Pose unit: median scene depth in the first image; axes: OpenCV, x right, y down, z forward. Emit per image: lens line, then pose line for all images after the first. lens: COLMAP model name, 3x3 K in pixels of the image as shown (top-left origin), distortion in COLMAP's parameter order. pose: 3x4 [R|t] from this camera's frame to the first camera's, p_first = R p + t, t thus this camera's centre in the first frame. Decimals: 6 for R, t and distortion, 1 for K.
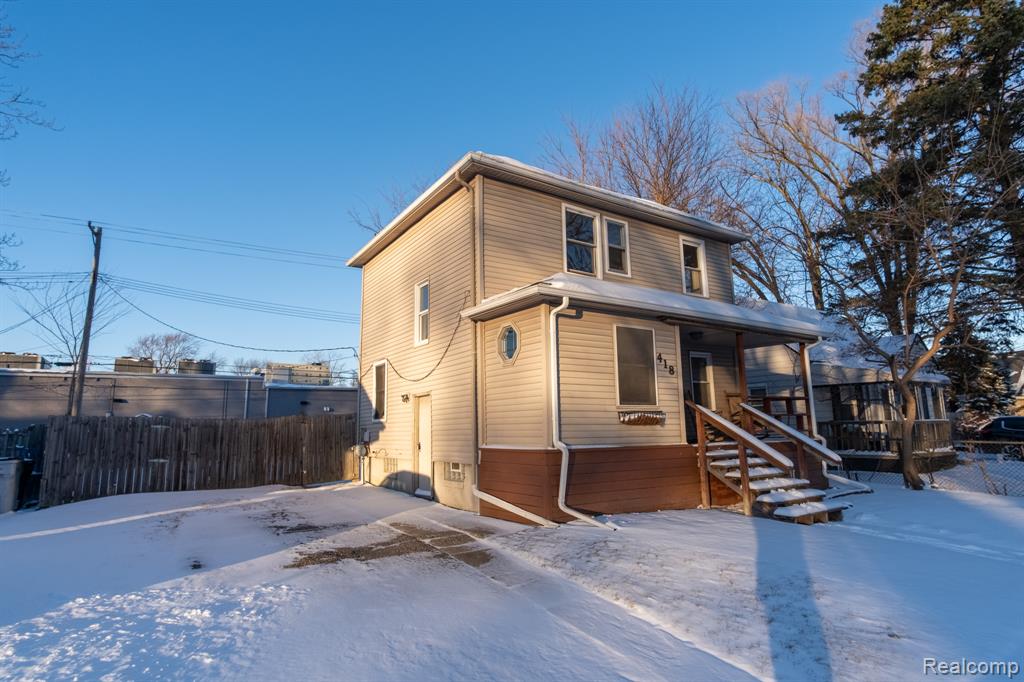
lens RADIAL K [[544.3, 0, 514.8], [0, 544.3, 337.0], [0, 0, 1]] dist [0.008756, 0.000015]
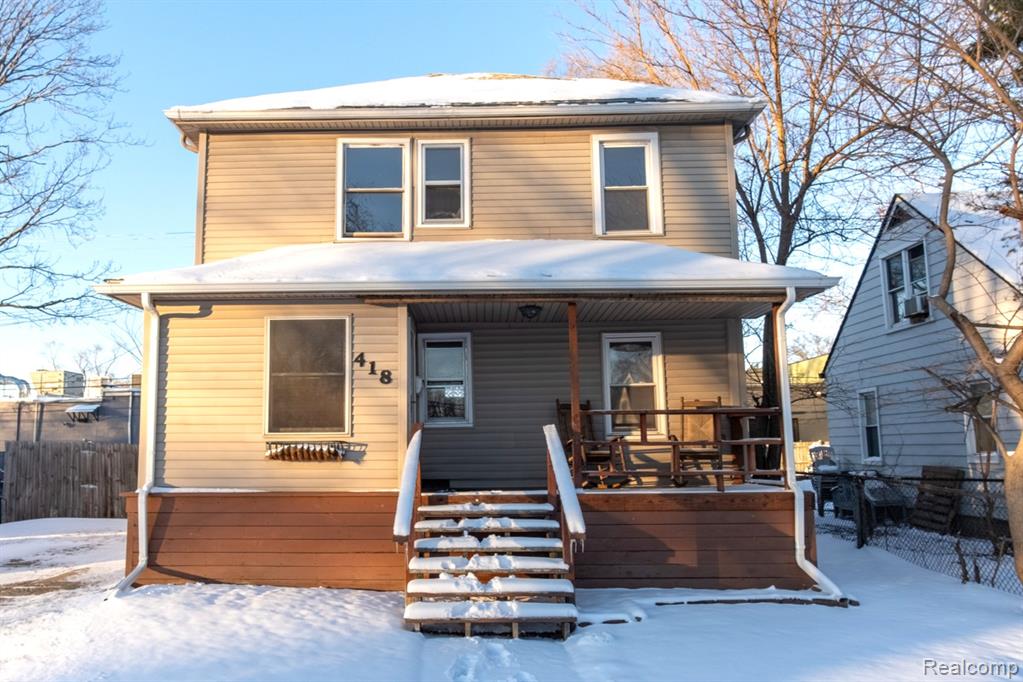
lens RADIAL K [[811.2, 0, 510.8], [0, 811.2, 345.6], [0, 0, 1]] dist [0.003305, -0.002161]
pose [[0.817794, -0.063633, -0.571982, 0.845468], [0.089023, 0.995893, 0.016488, 0.018686], [0.568584, -0.064403, 0.820101, 0.261594]]
